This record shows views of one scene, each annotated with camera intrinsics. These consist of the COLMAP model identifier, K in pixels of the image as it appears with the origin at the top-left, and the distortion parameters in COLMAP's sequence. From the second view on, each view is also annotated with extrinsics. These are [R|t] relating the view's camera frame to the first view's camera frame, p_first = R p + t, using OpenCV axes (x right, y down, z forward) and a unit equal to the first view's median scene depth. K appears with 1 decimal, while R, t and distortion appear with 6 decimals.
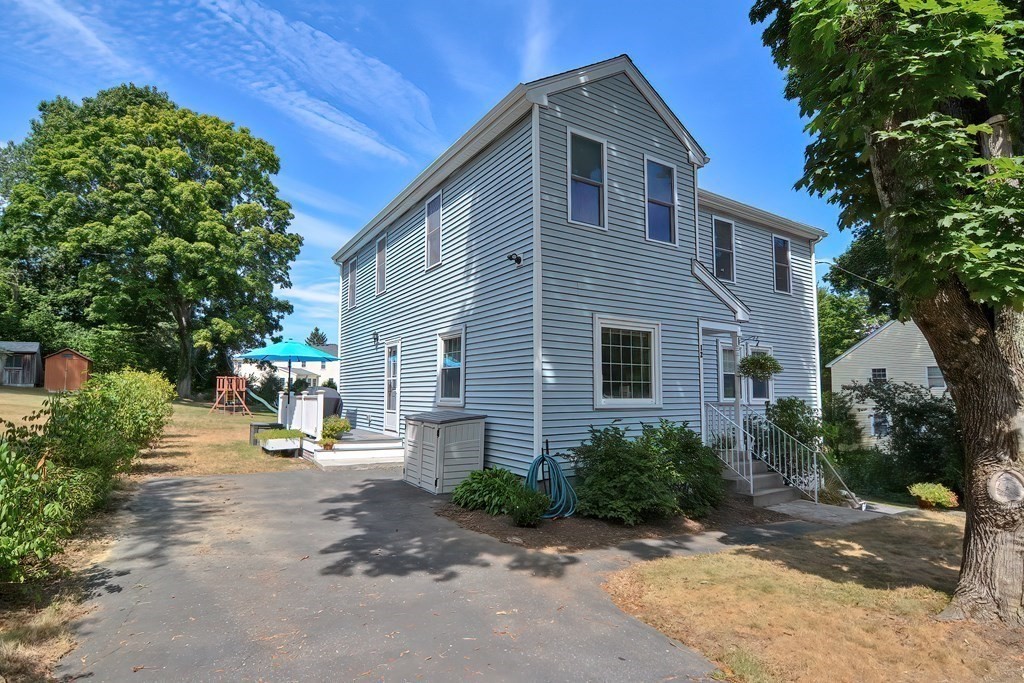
lens RADIAL K [[489.8, 0, 498.5], [0, 489.8, 360.8], [0, 0, 1]] dist [-0.017442, -0.000260]
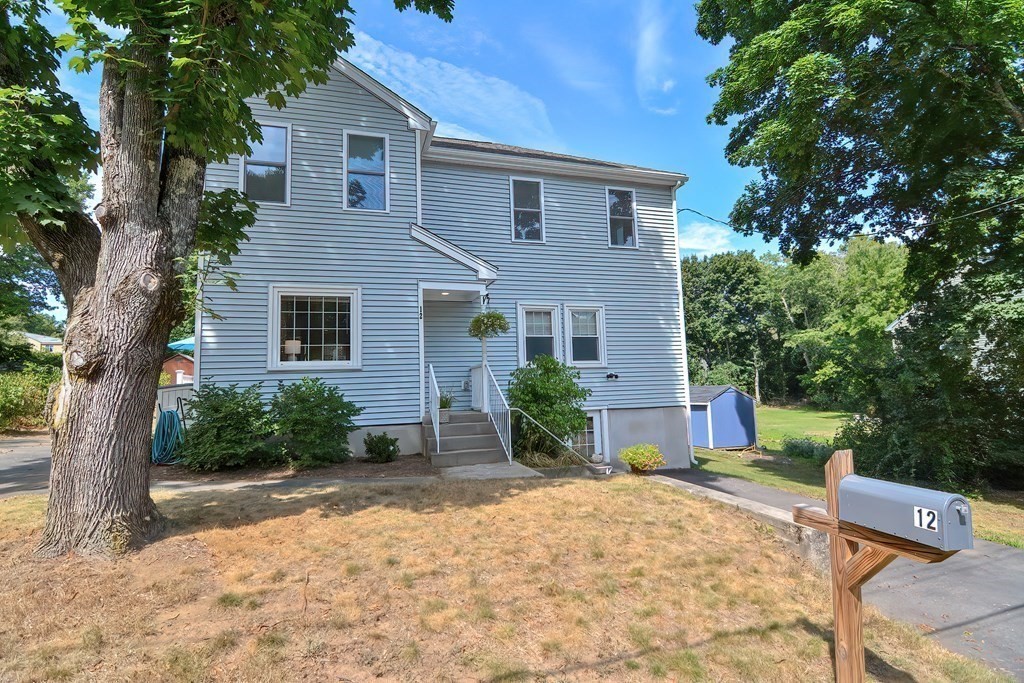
lens RADIAL K [[469.3, 0, 512.0], [0, 469.3, 341.5], [0, 0, 1]] dist [-0.012807, -0.000043]
pose [[0.966639, -0.056328, -0.249870, 0.777636], [0.051303, 0.998329, -0.026584, 0.070149], [0.250950, 0.012878, 0.967914, 0.105828]]
